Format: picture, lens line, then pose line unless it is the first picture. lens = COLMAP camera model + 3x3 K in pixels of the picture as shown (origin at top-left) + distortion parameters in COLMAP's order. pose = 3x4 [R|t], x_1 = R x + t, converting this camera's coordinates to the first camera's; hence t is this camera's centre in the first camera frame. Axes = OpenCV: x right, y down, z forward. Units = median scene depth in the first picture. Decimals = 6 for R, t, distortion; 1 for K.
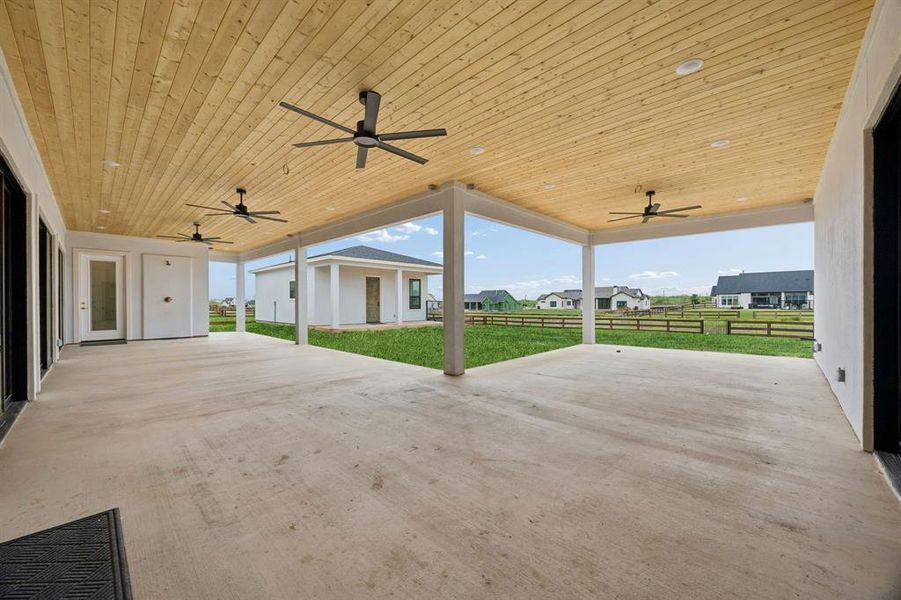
lens RADIAL K [[345.2, 0, 454.5], [0, 345.2, 302.8], [0, 0, 1]] dist [0.001980, 0.000343]
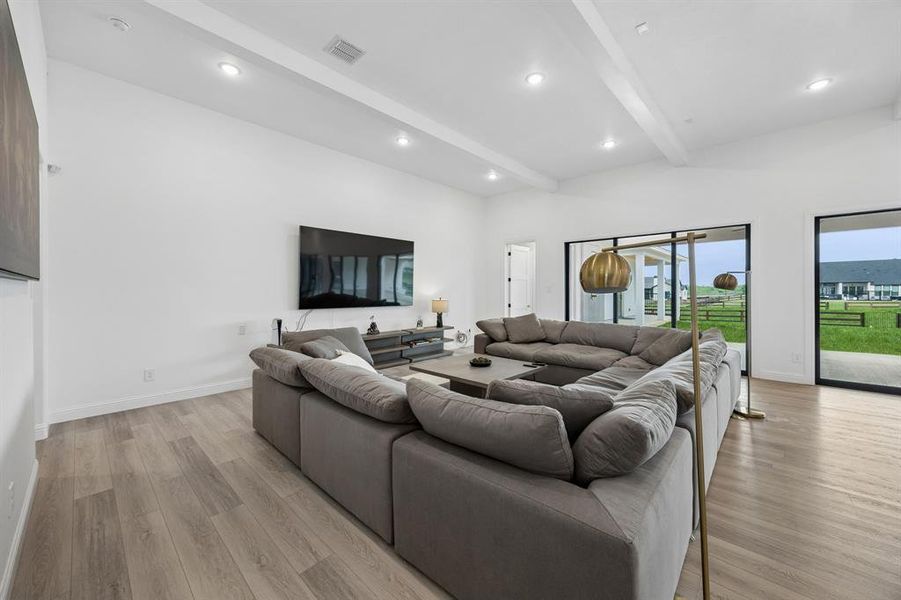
lens RADIAL K [[345.2, 0, 454.6], [0, 345.2, 296.5], [0, 0, 1]] dist [0.001980, 0.000343]
pose [[0.999832, -0.001000, 0.018308, -0.211582], [0.000793, 0.999936, 0.011310, -0.003369], [-0.018318, -0.011293, 0.999768, 0.025978]]
